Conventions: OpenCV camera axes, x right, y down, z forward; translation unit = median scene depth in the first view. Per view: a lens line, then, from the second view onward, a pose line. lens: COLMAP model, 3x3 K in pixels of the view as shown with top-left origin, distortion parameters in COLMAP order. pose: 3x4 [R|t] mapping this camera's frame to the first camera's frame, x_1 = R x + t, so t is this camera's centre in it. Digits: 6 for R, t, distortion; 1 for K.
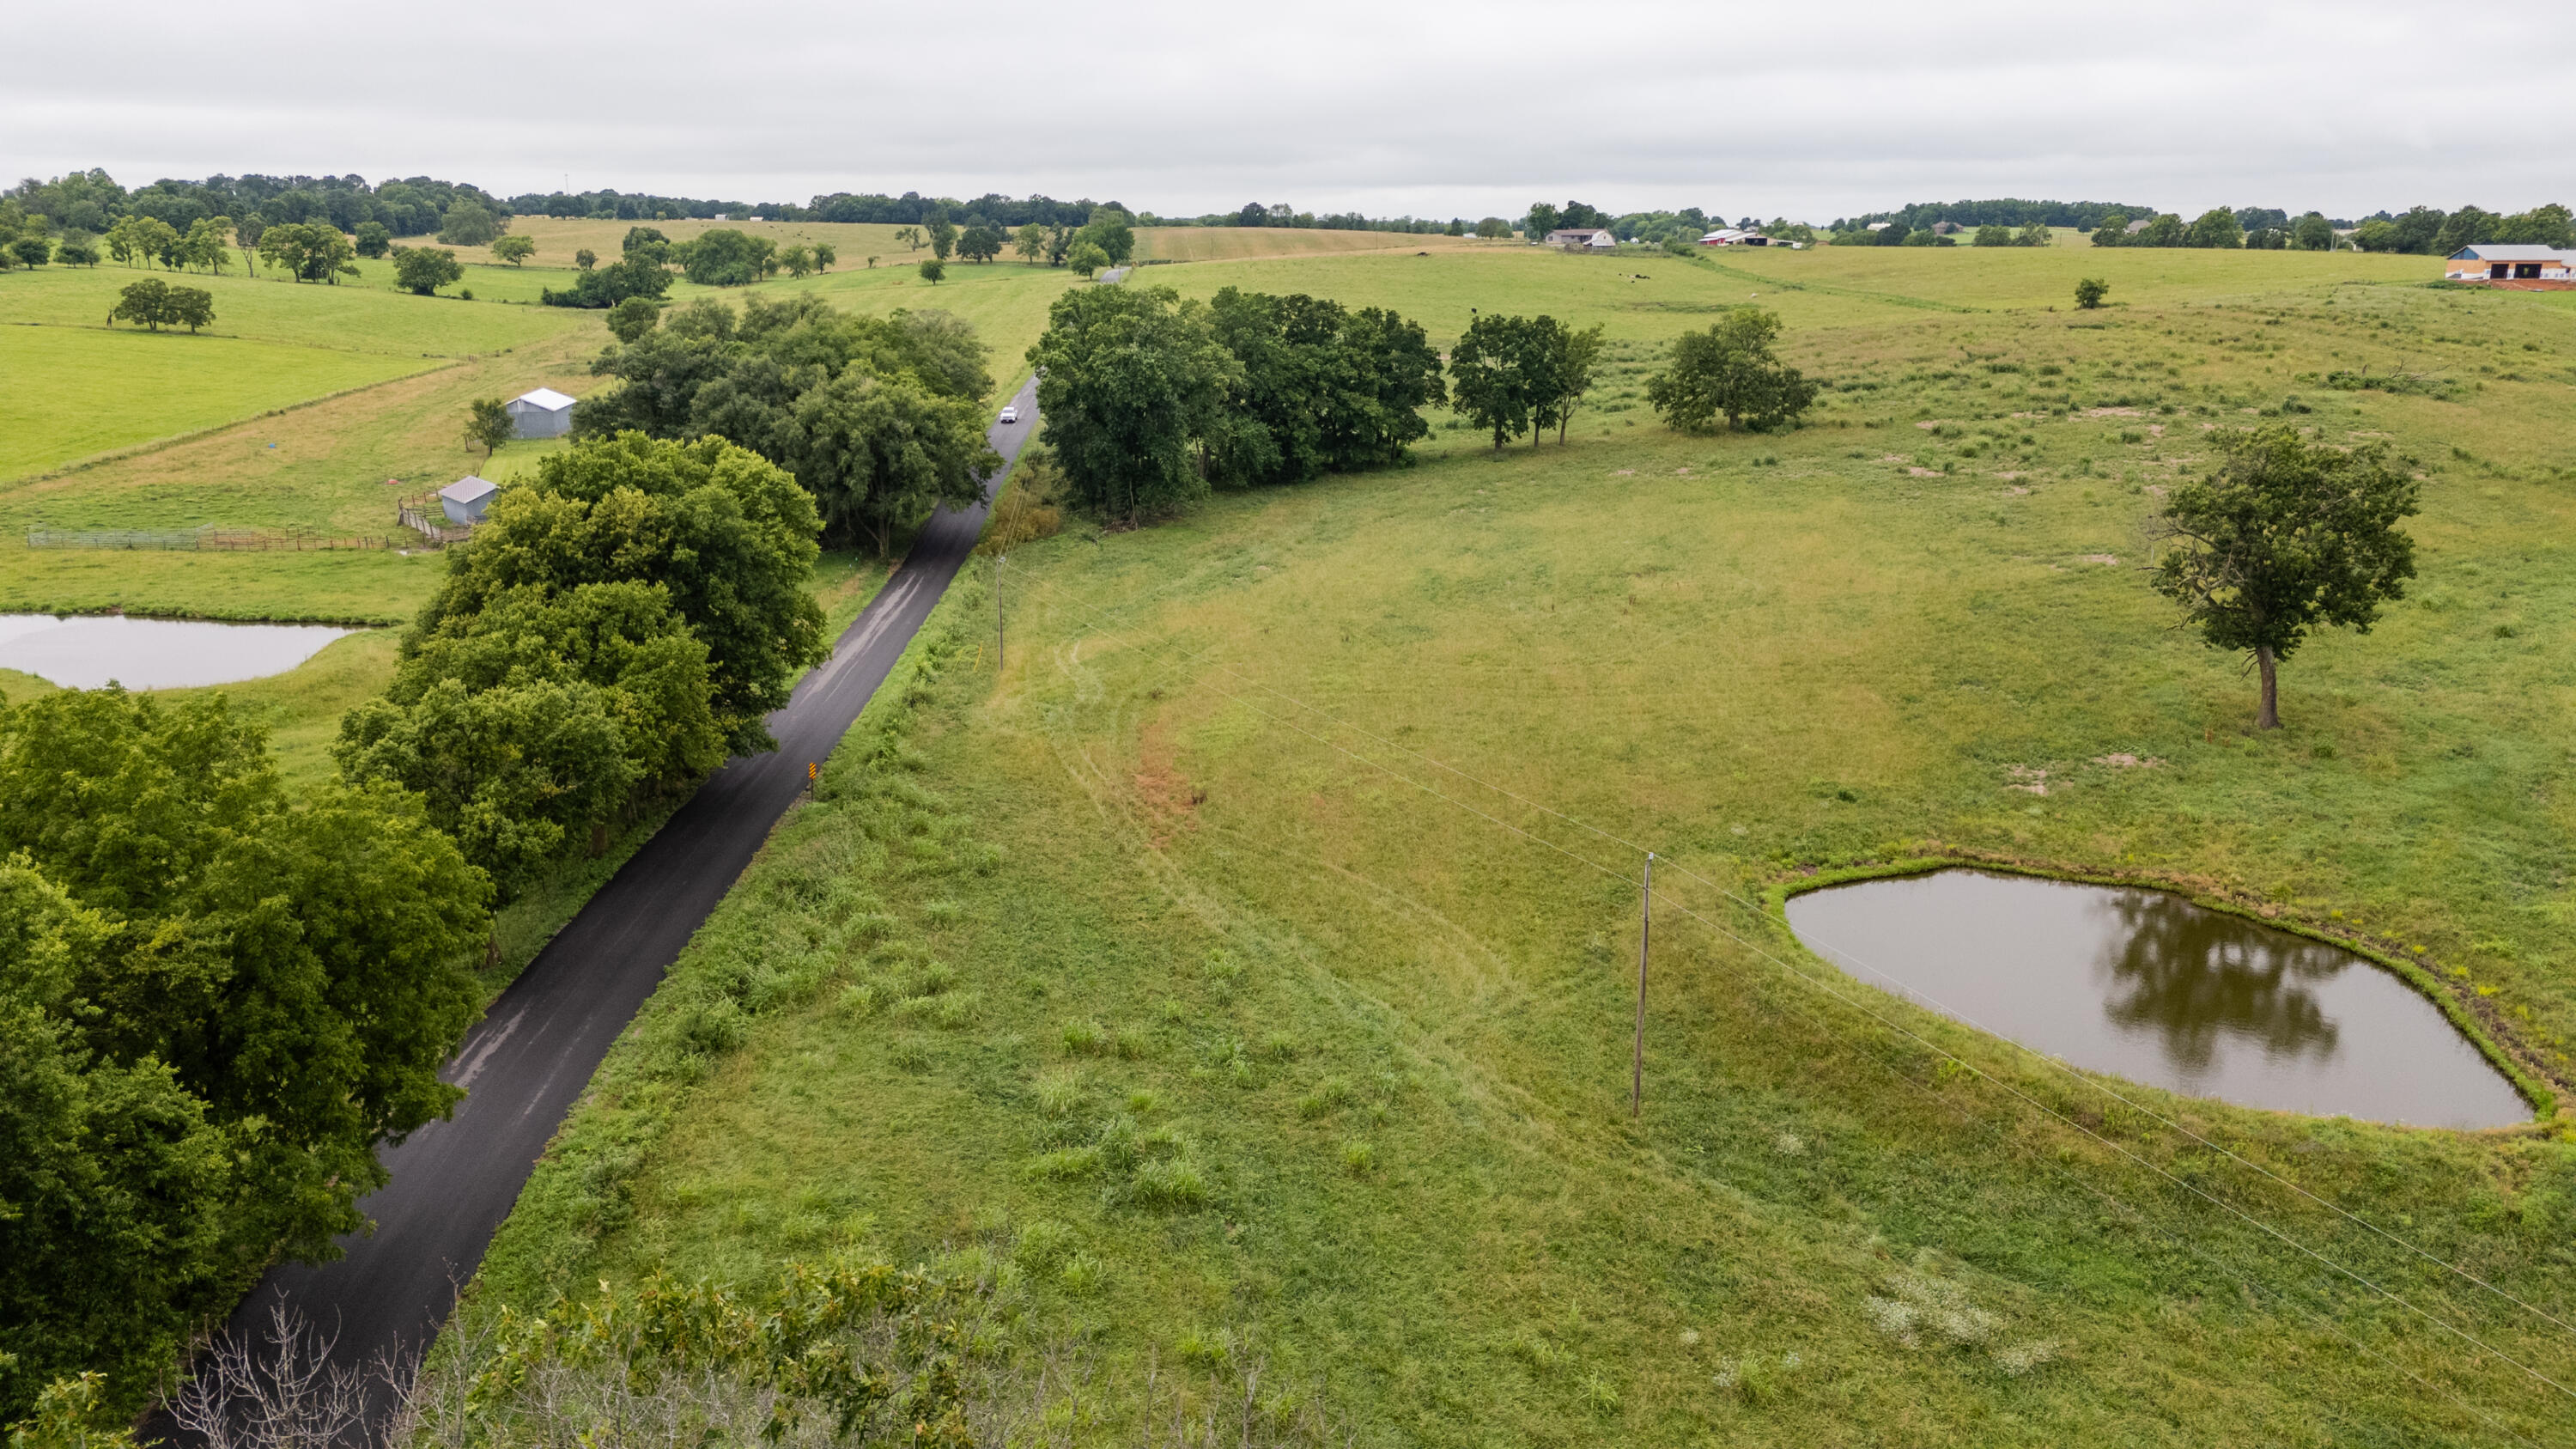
lens RADIAL K [[1890.1, 0, 1302.9], [0, 1890.1, 735.6], [0, 0, 1]] dist [0.071522, -0.068133]
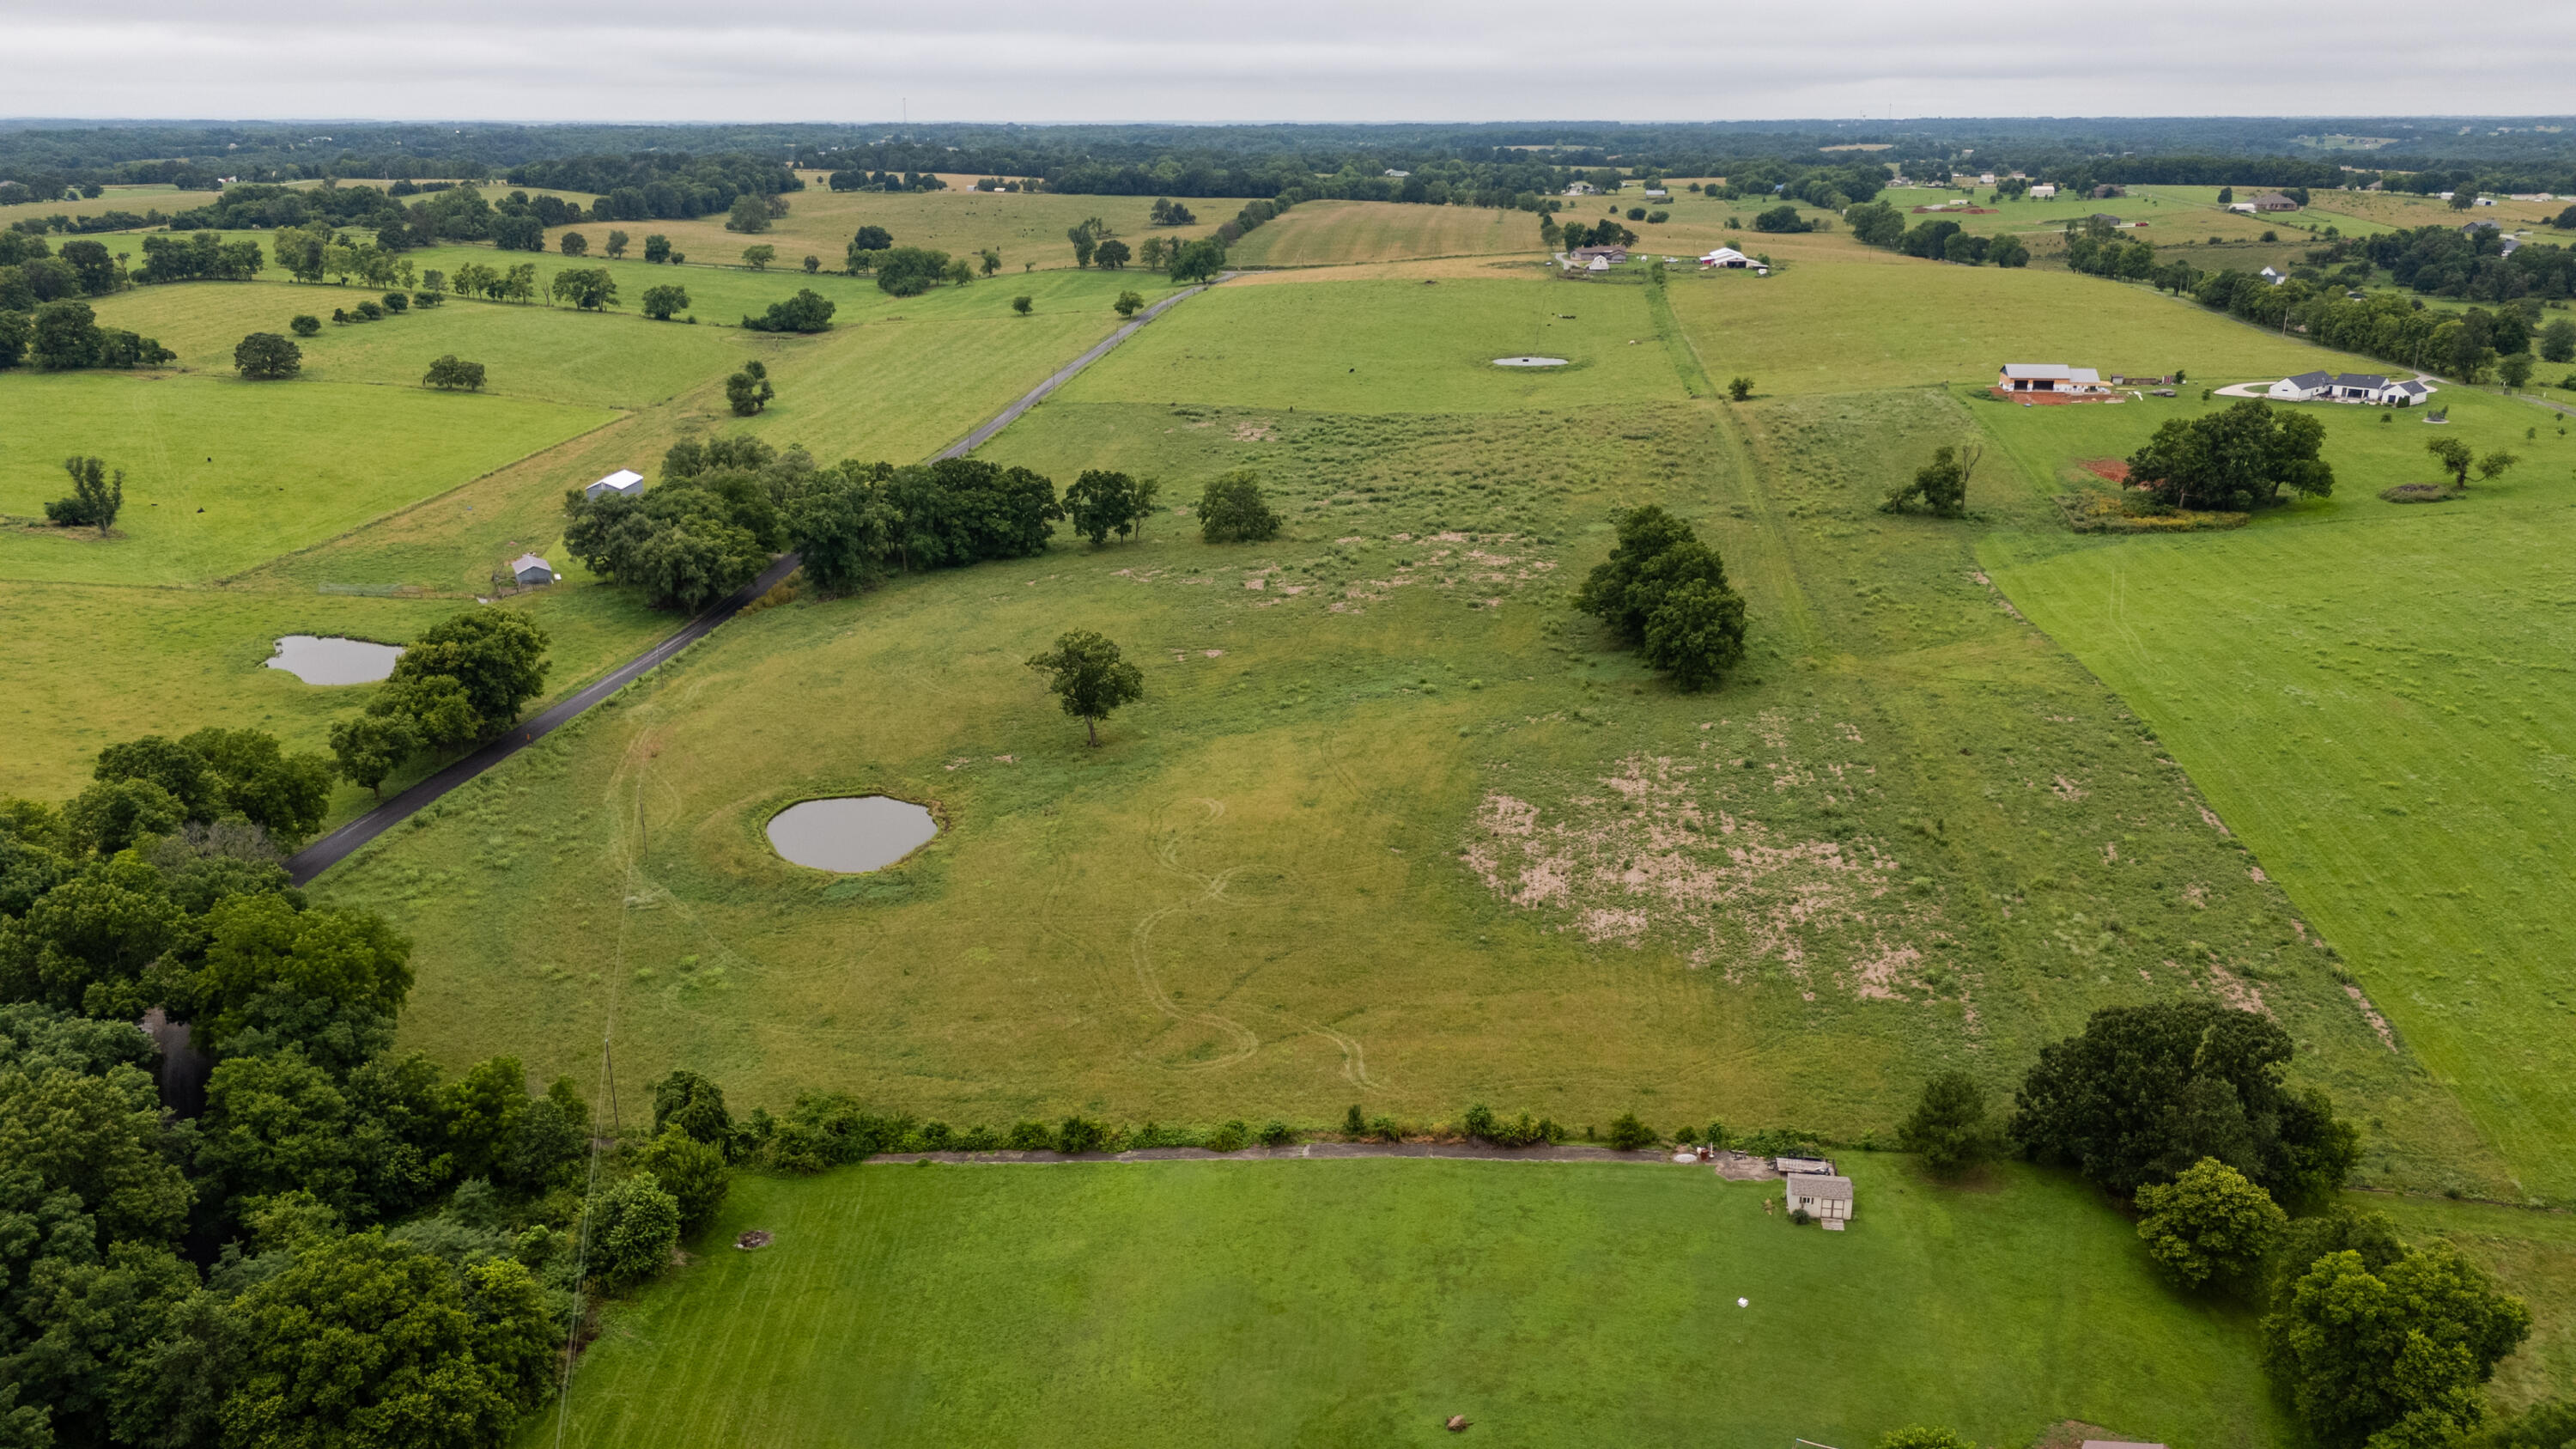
lens RADIAL K [[1890.1, 0, 1299.1], [0, 1890.1, 735.5], [0, 0, 1]] dist [0.071522, -0.068133]
pose [[0.983789, 0.052114, -0.171590, 0.601954], [-0.042281, 0.997274, 0.060472, -0.090643], [0.174274, -0.052236, 0.983311, -0.698920]]
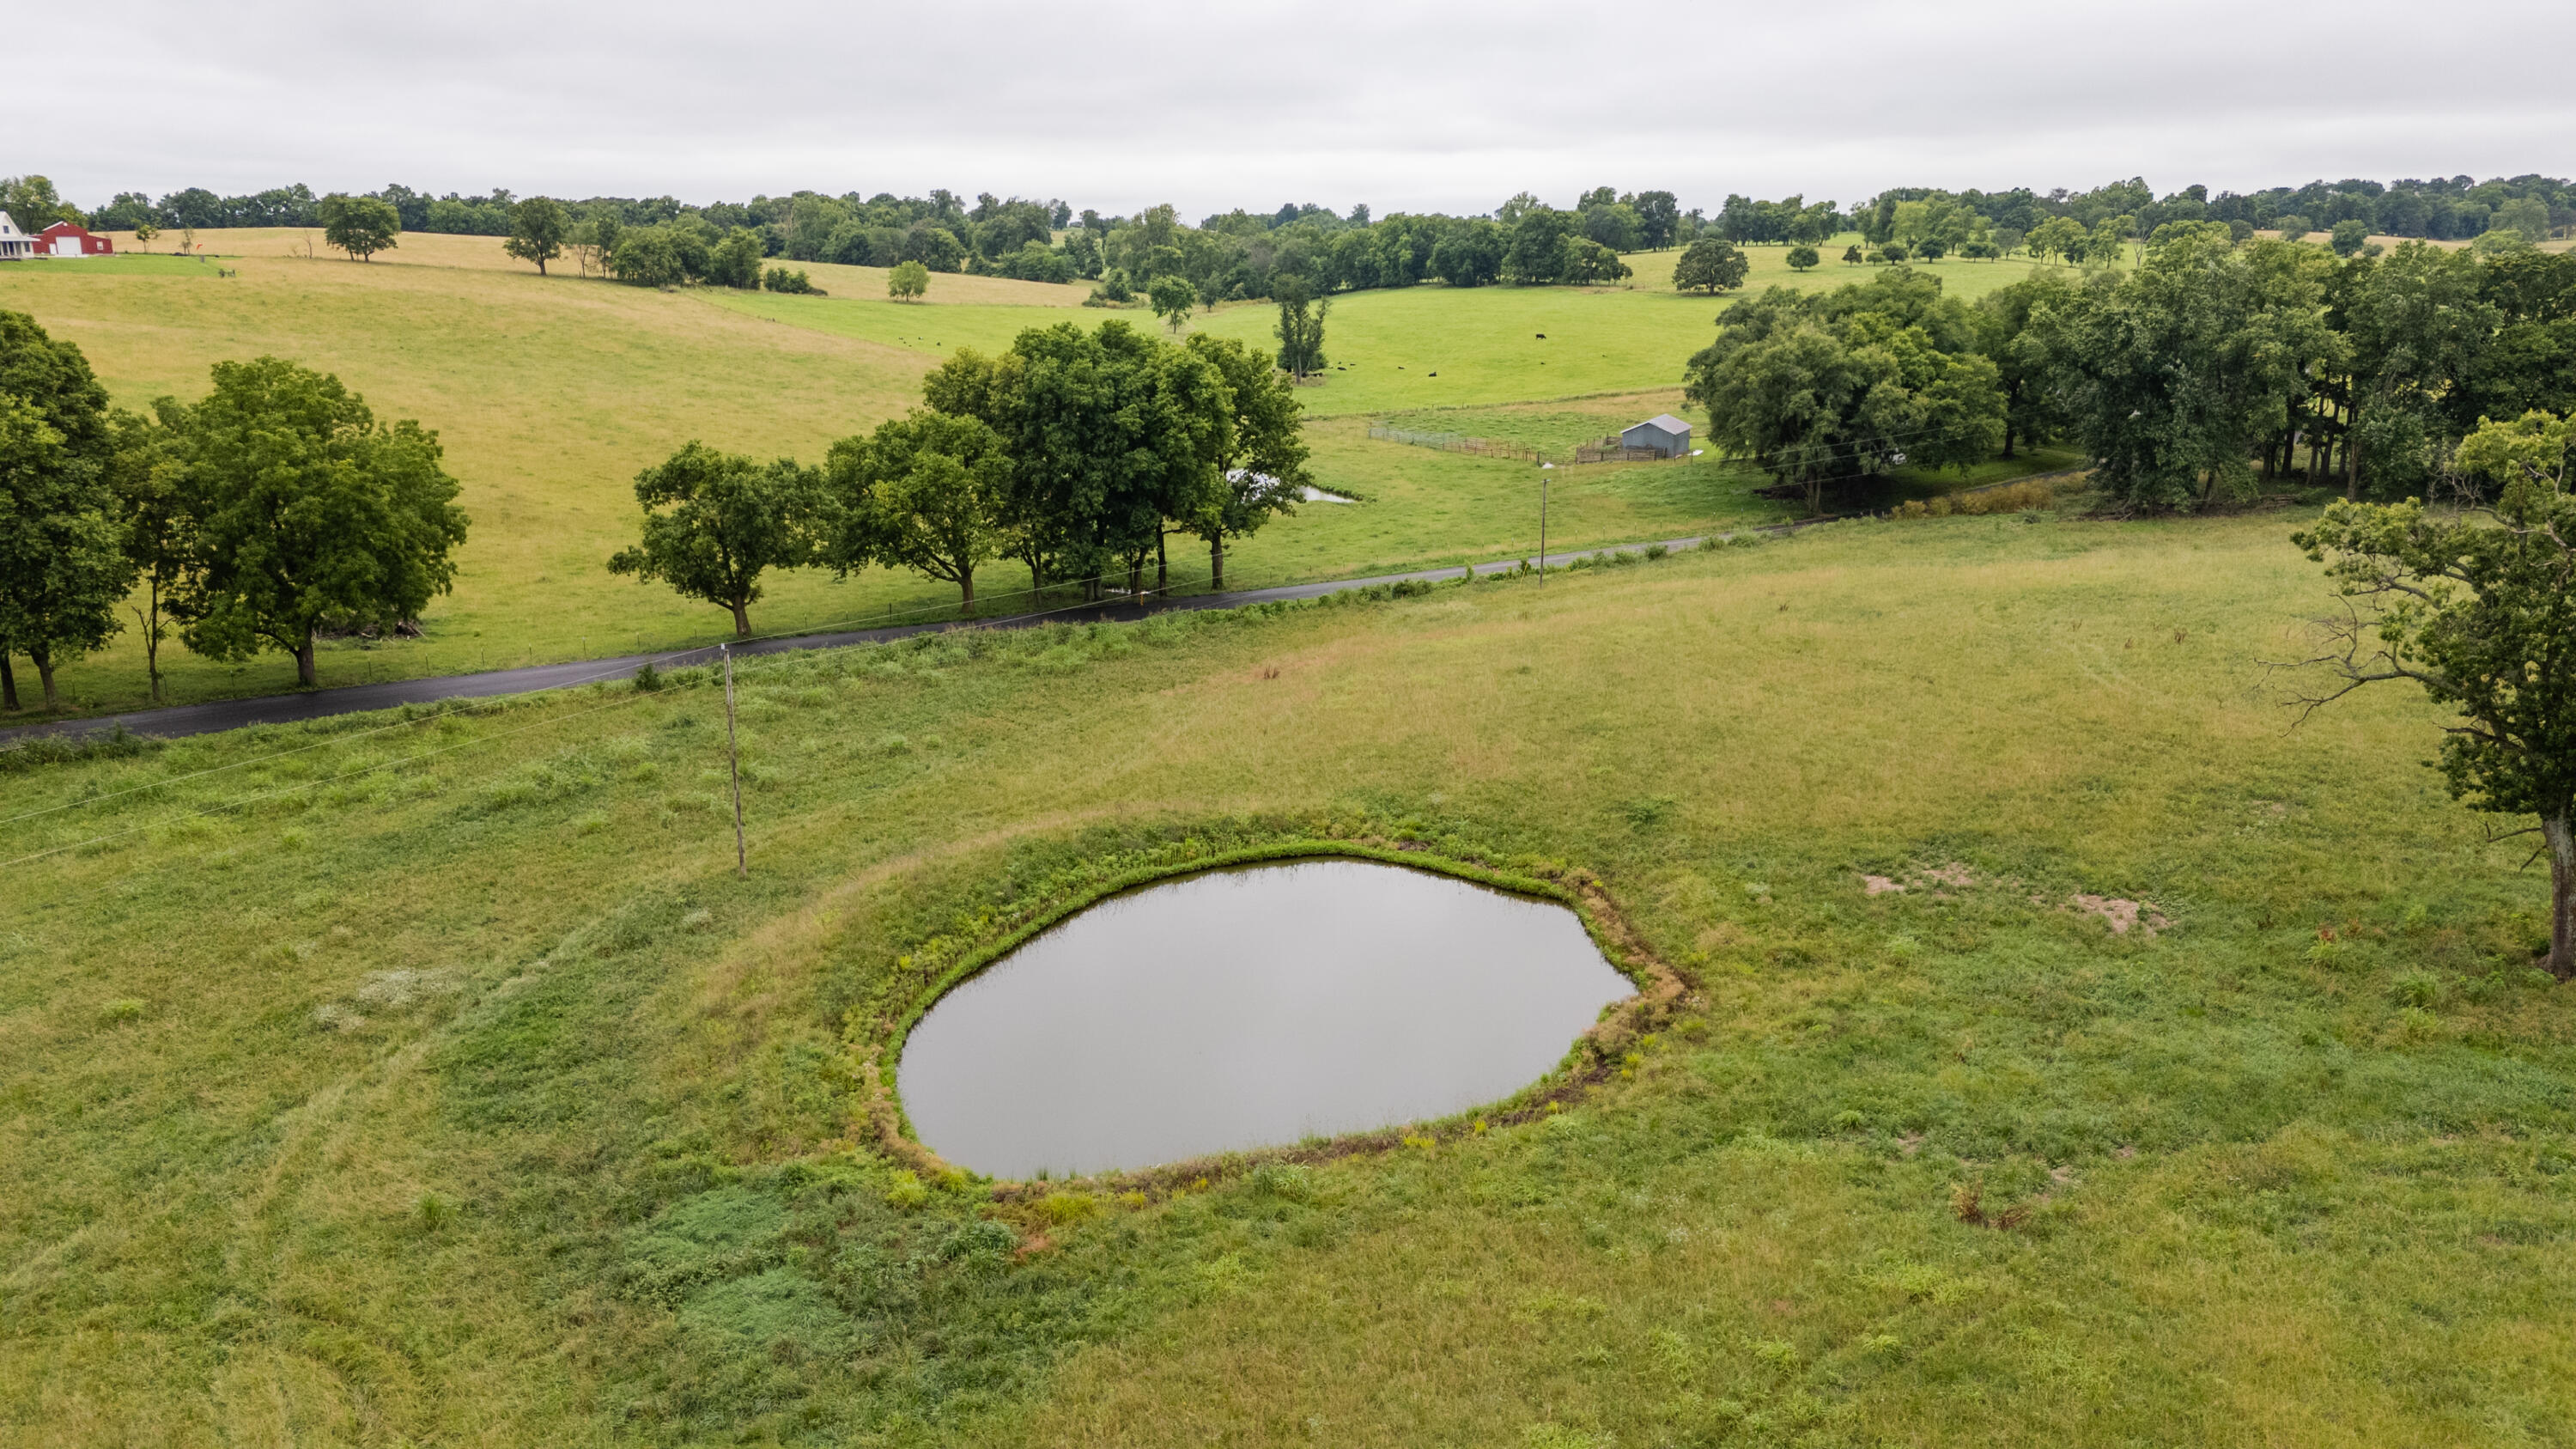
lens RADIAL K [[1890.1, 0, 1294.3], [0, 1890.1, 740.0], [0, 0, 1]] dist [0.071522, -0.068133]
pose [[0.506876, 0.216107, -0.834491, 0.386035], [-0.220199, 0.968408, 0.117037, -0.026681], [0.833420, 0.124431, 0.538449, 0.199212]]
